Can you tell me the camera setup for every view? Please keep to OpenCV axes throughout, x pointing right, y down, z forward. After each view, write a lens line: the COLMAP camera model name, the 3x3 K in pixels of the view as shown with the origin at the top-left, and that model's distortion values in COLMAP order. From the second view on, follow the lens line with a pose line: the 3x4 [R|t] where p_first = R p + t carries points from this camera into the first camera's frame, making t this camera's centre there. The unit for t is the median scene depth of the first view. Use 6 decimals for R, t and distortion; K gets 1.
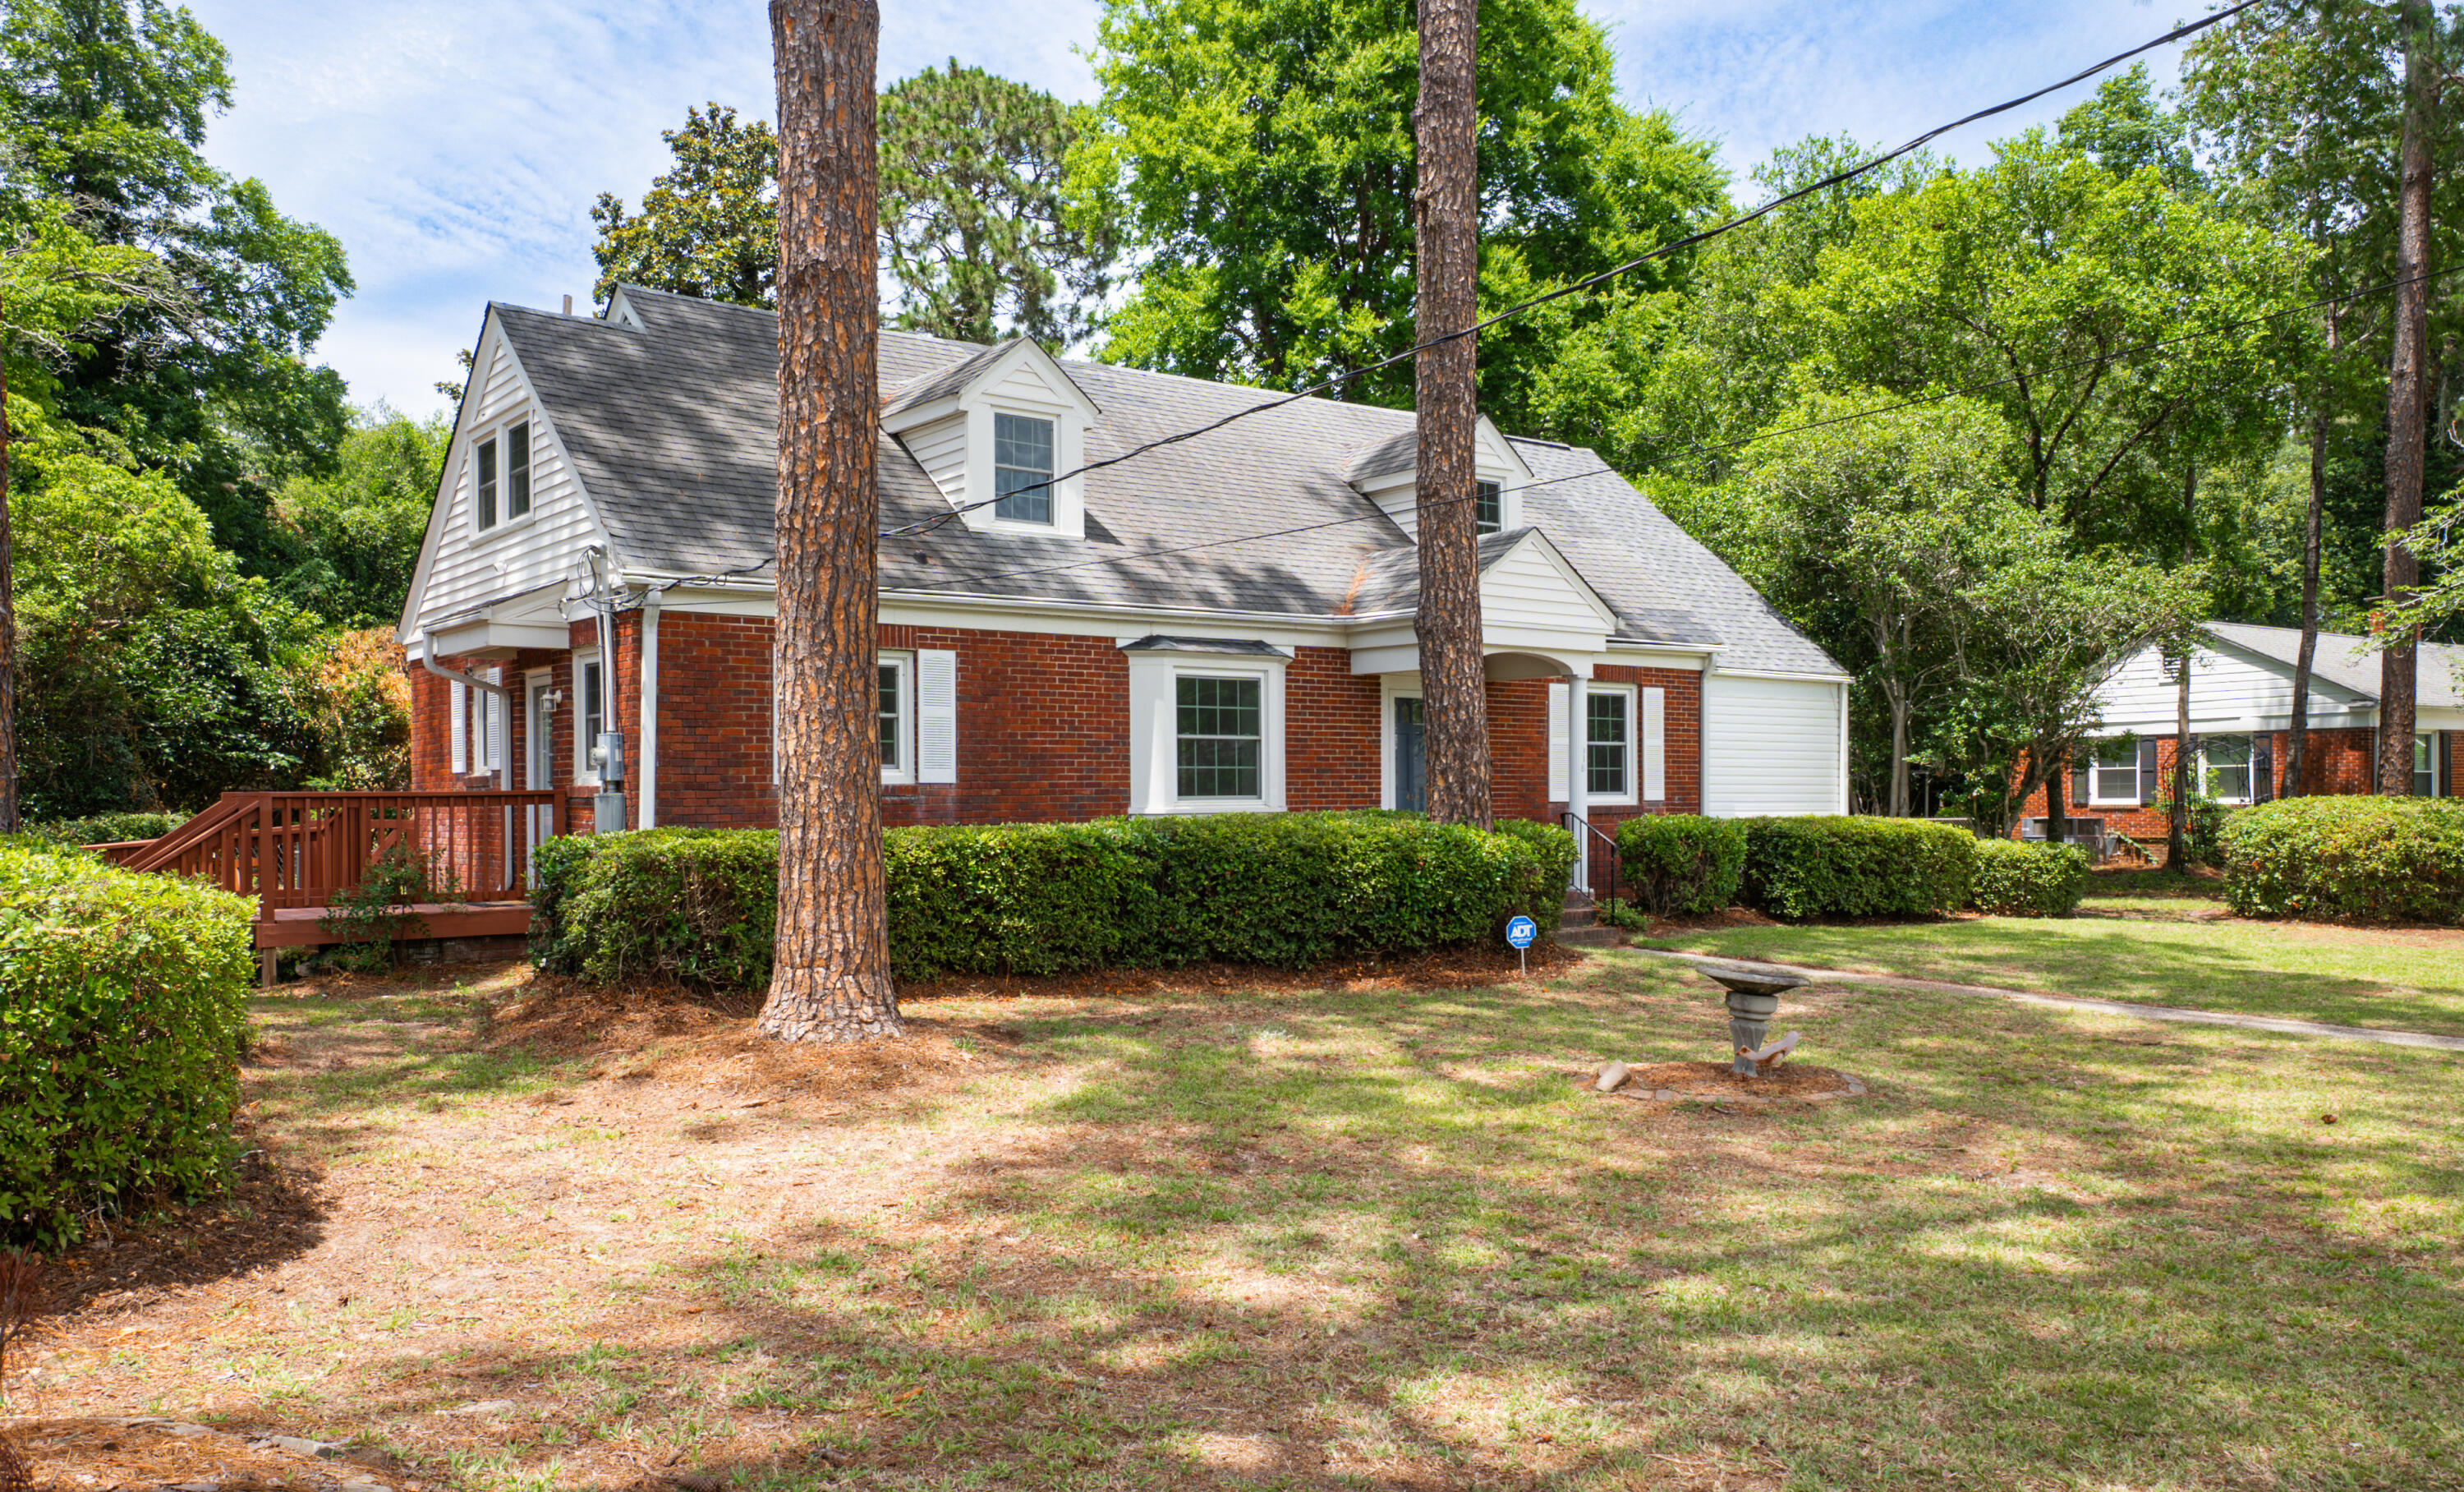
lens RADIAL K [[1757.5, 0, 1227.8], [0, 1757.5, 797.2], [0, 0, 1]] dist [0.066725, -0.000107]
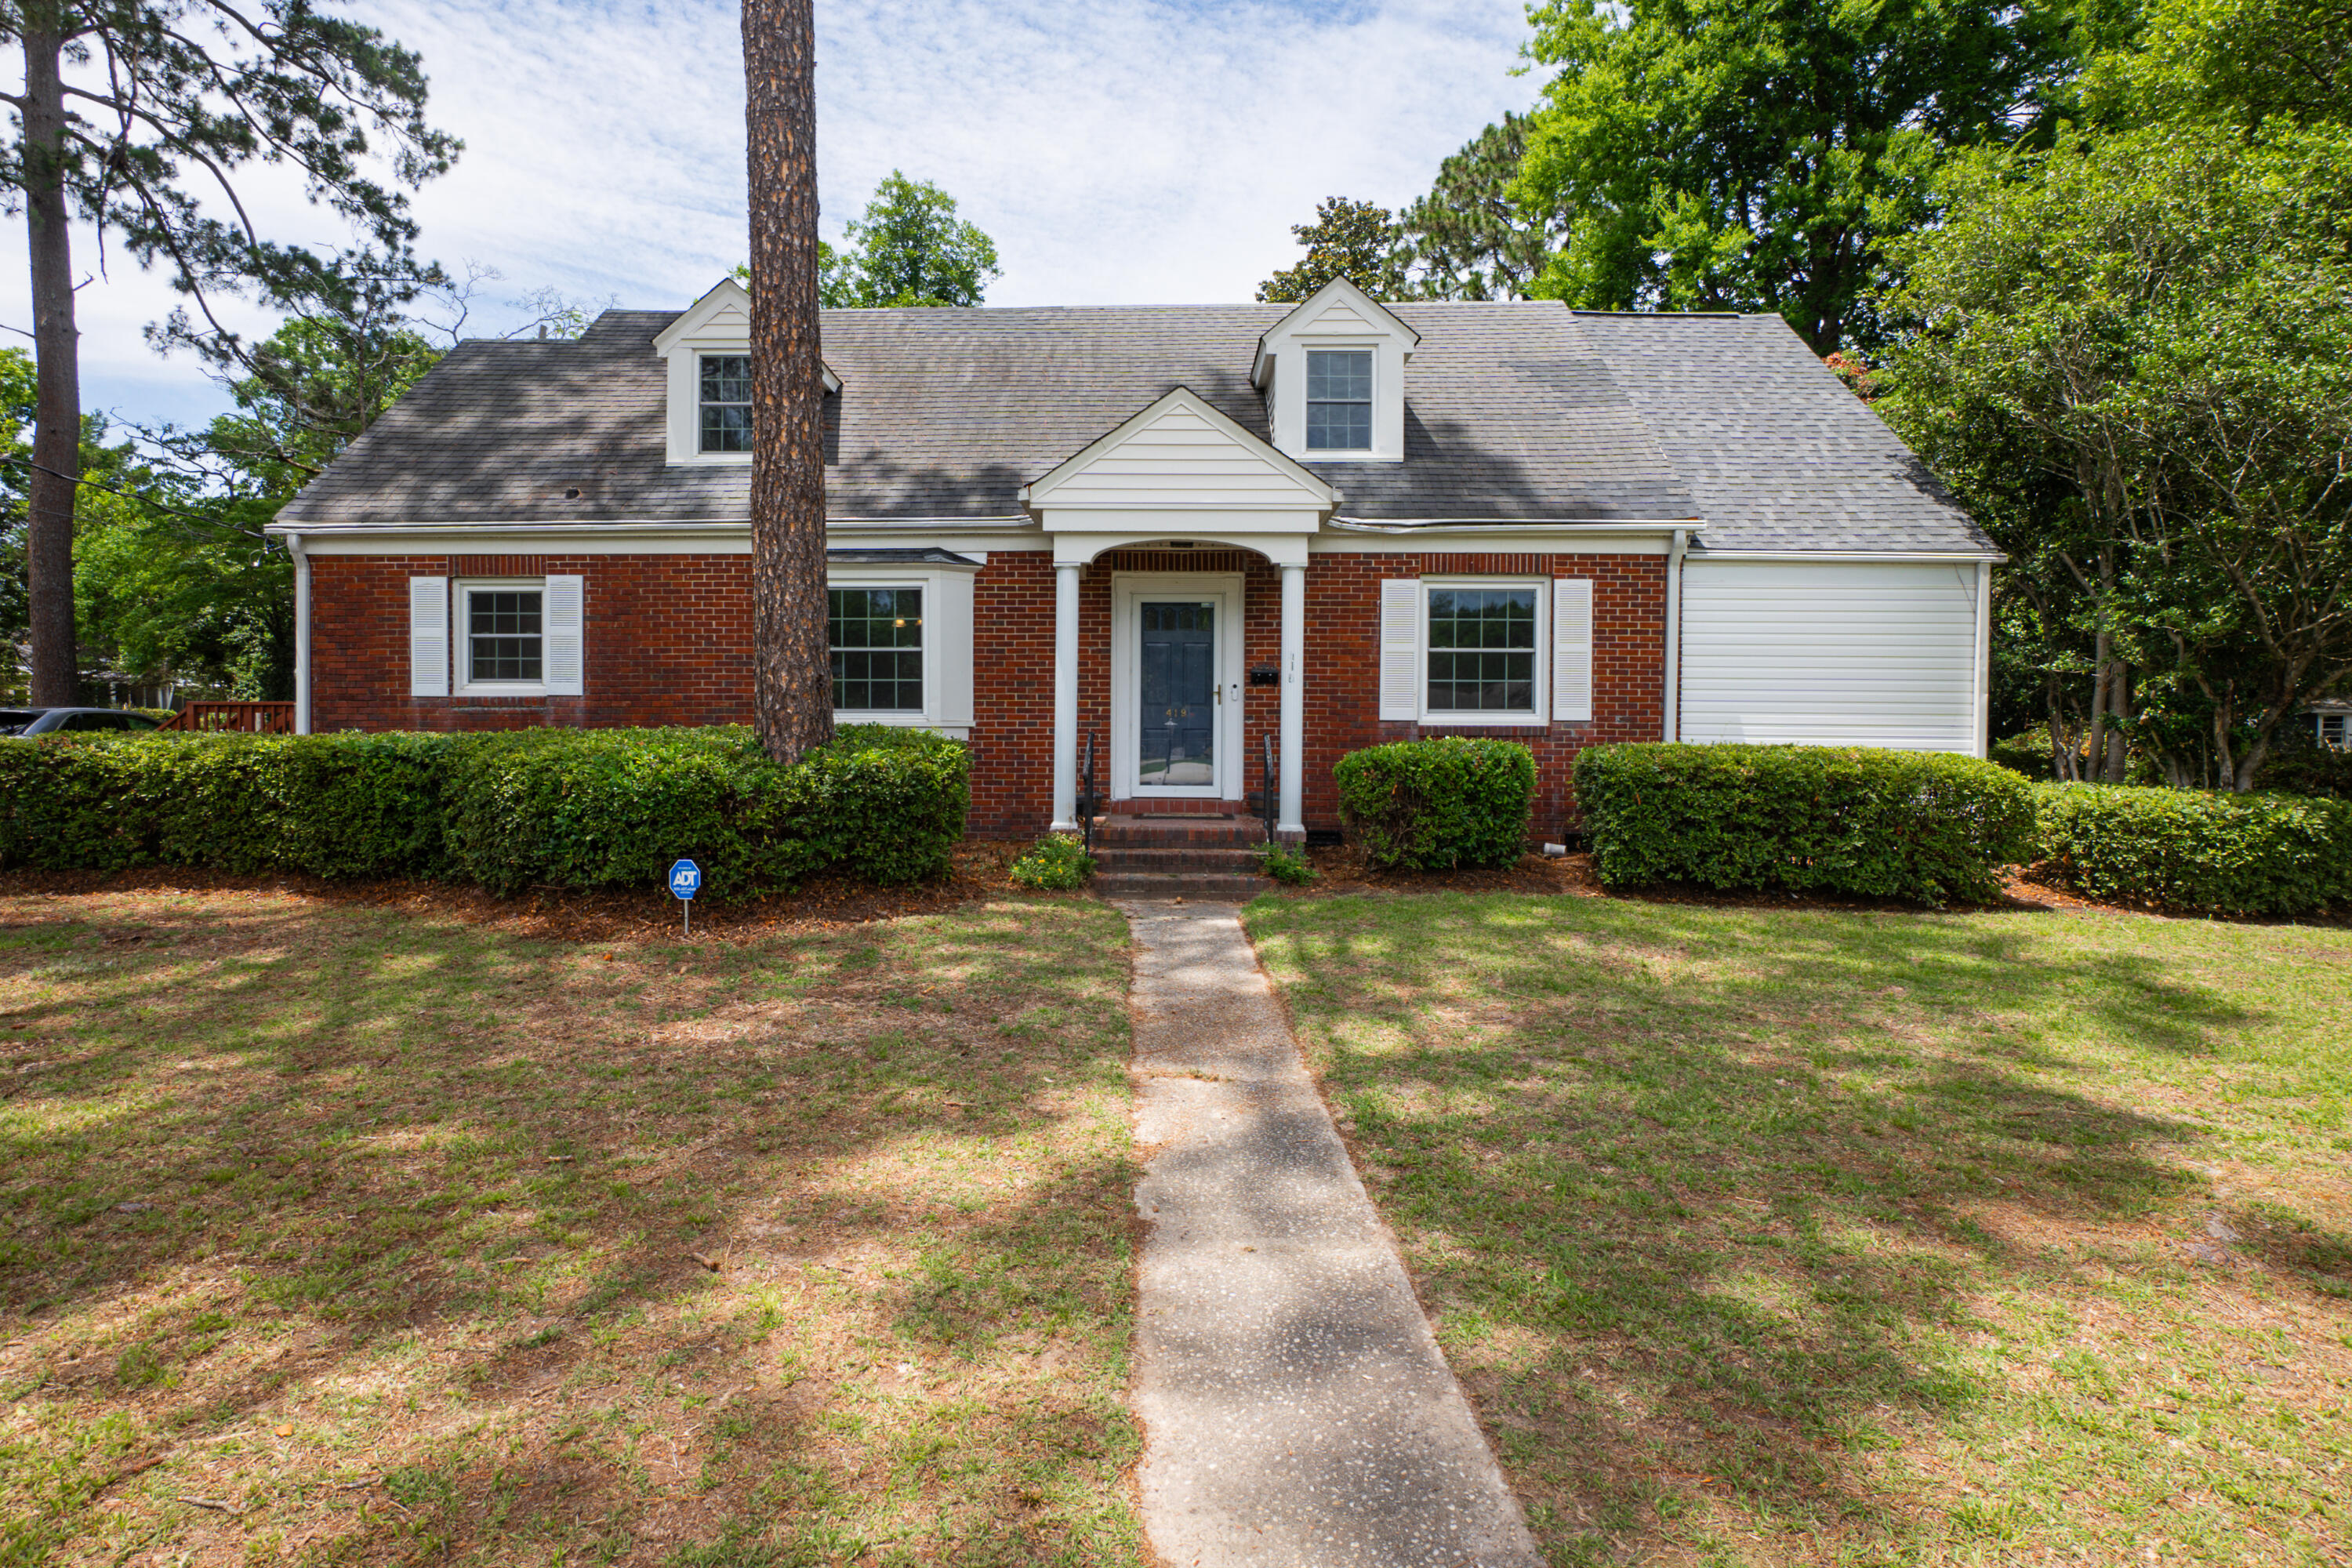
lens RADIAL K [[1240.3, 0, 1132.1], [0, 1240.3, 782.7], [0, 0, 1]] dist [-0.014153, -0.000517]
pose [[0.783639, 0.049370, -0.619252, 0.445669], [-0.009301, 0.997658, 0.067769, -0.006271], [0.621147, -0.047347, 0.782263, 0.440808]]
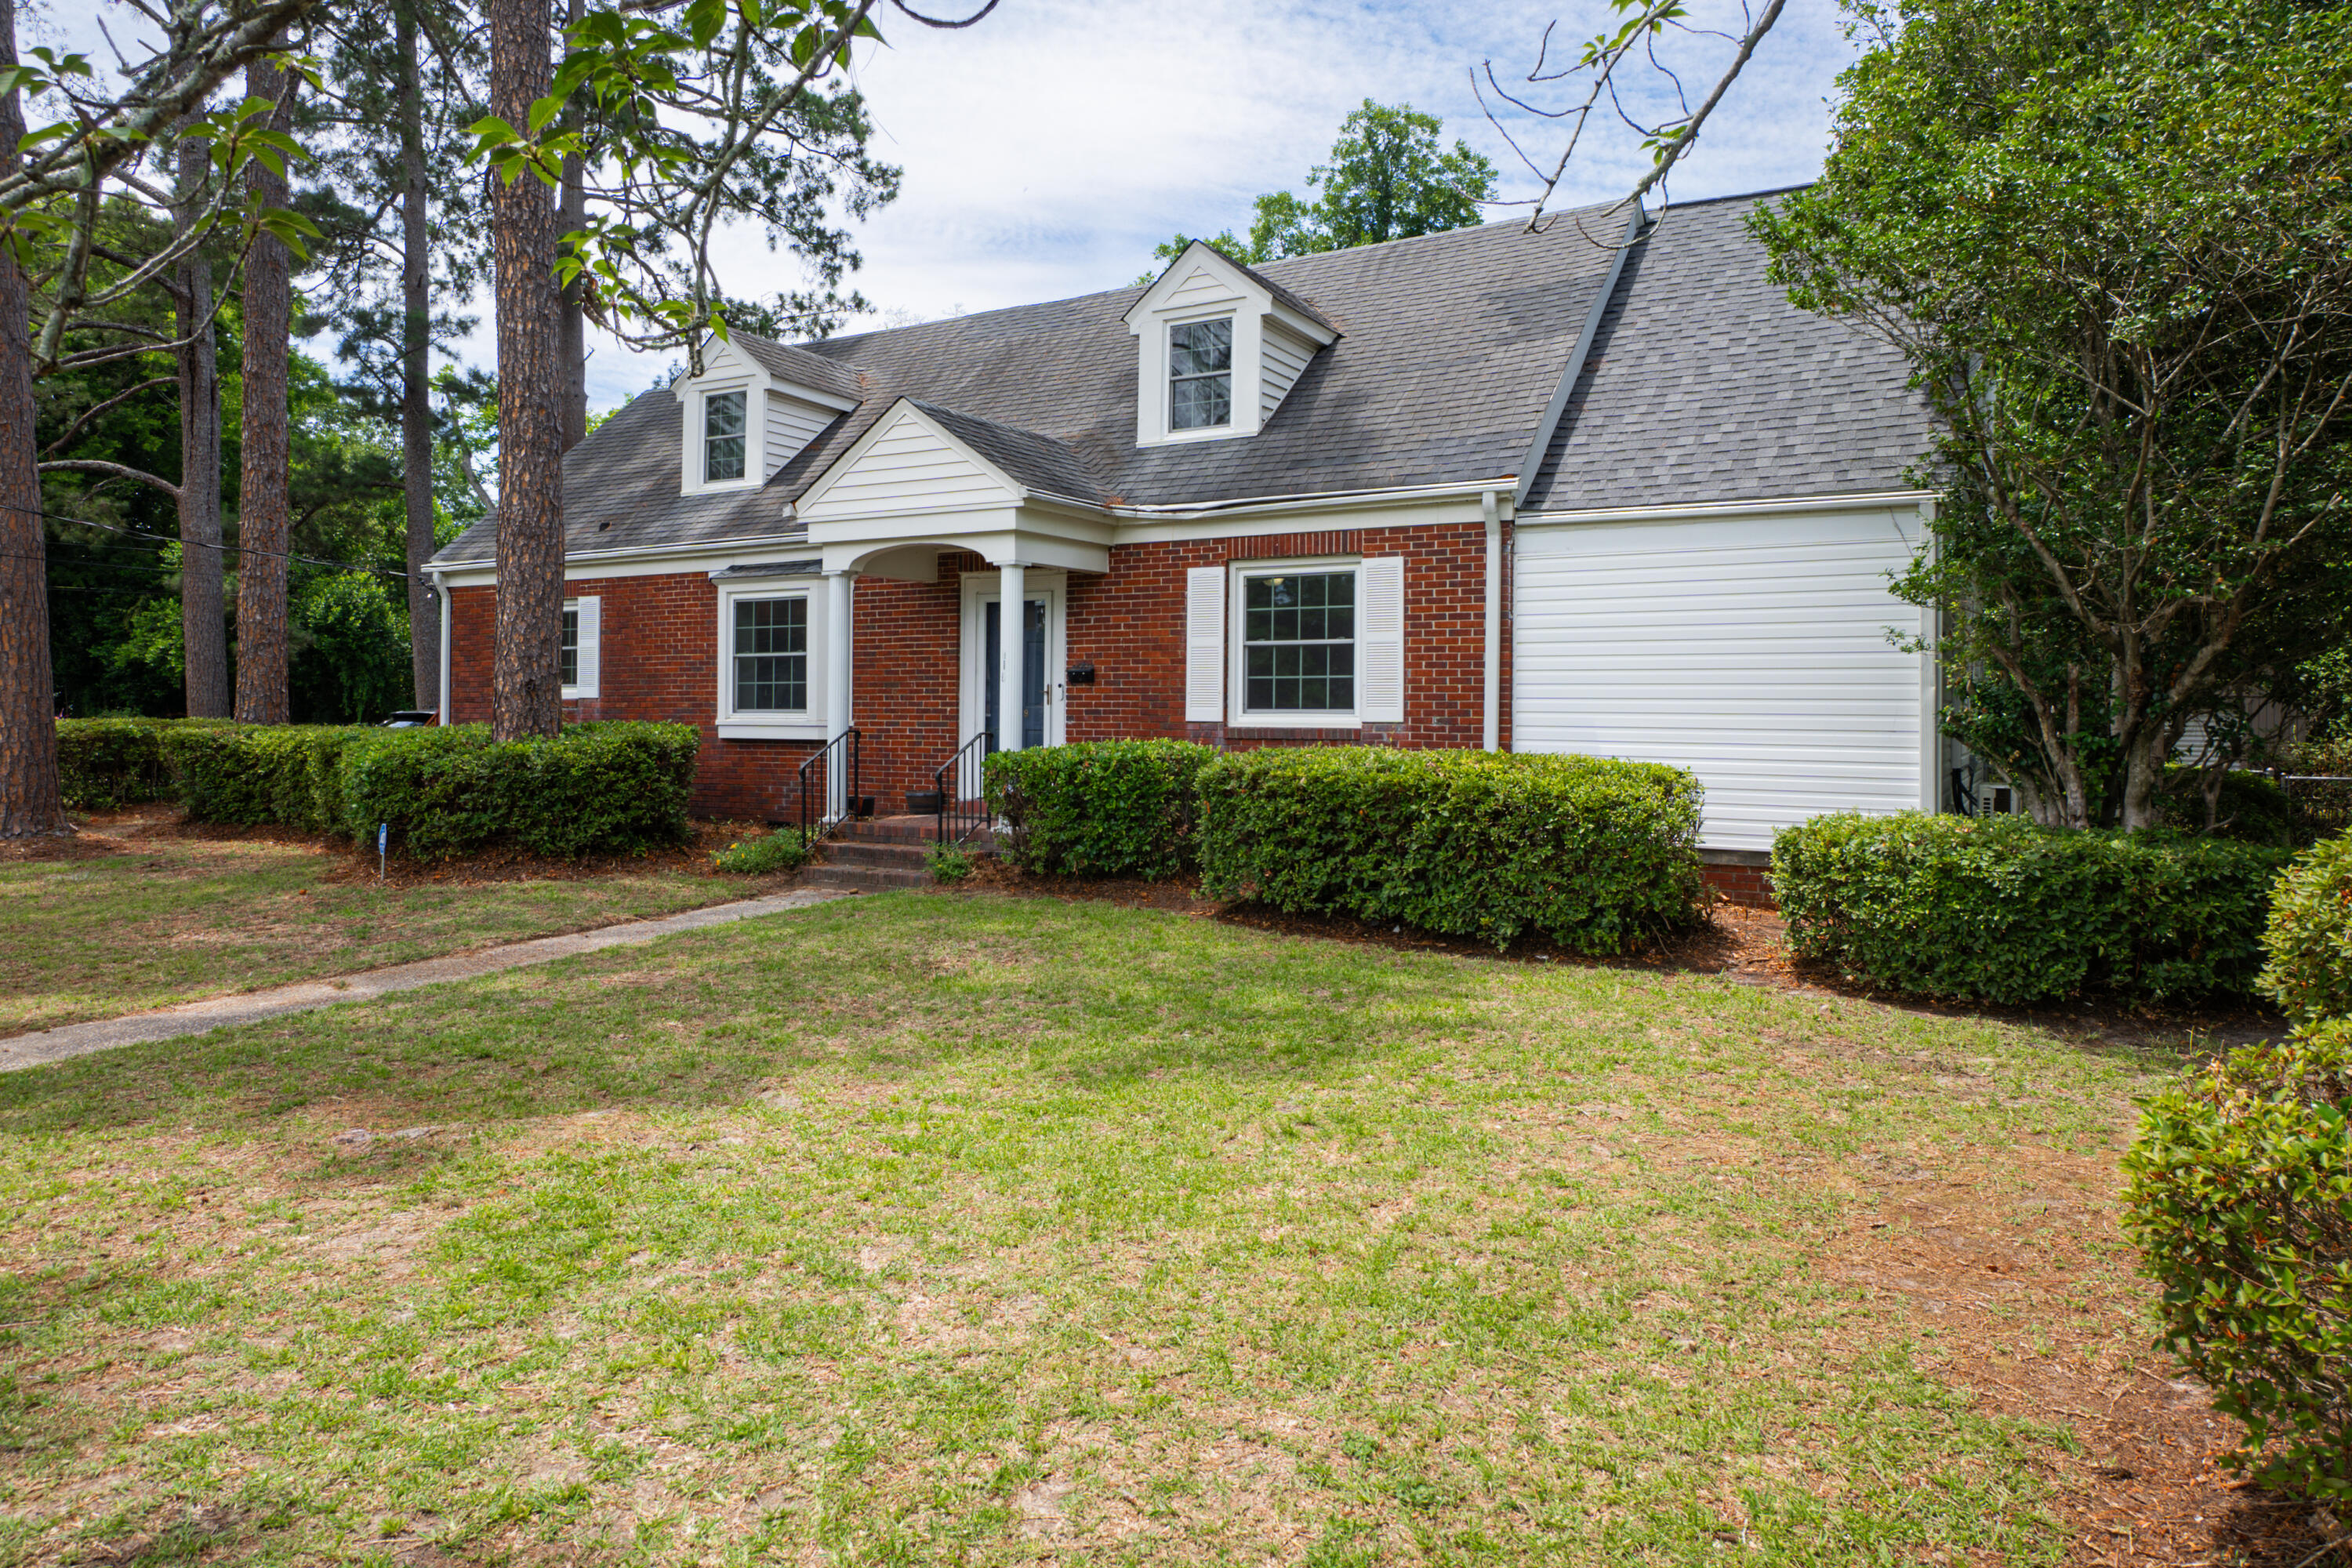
lens RADIAL K [[1512.3, 0, 1165.4], [0, 1512.3, 755.2], [0, 0, 1]] dist [0.004313, 0.001242]
pose [[0.372185, 0.039957, -0.927298, 0.773961], [-0.003769, 0.999130, 0.041539, -0.009555], [0.928151, -0.011965, 0.372012, 0.717026]]
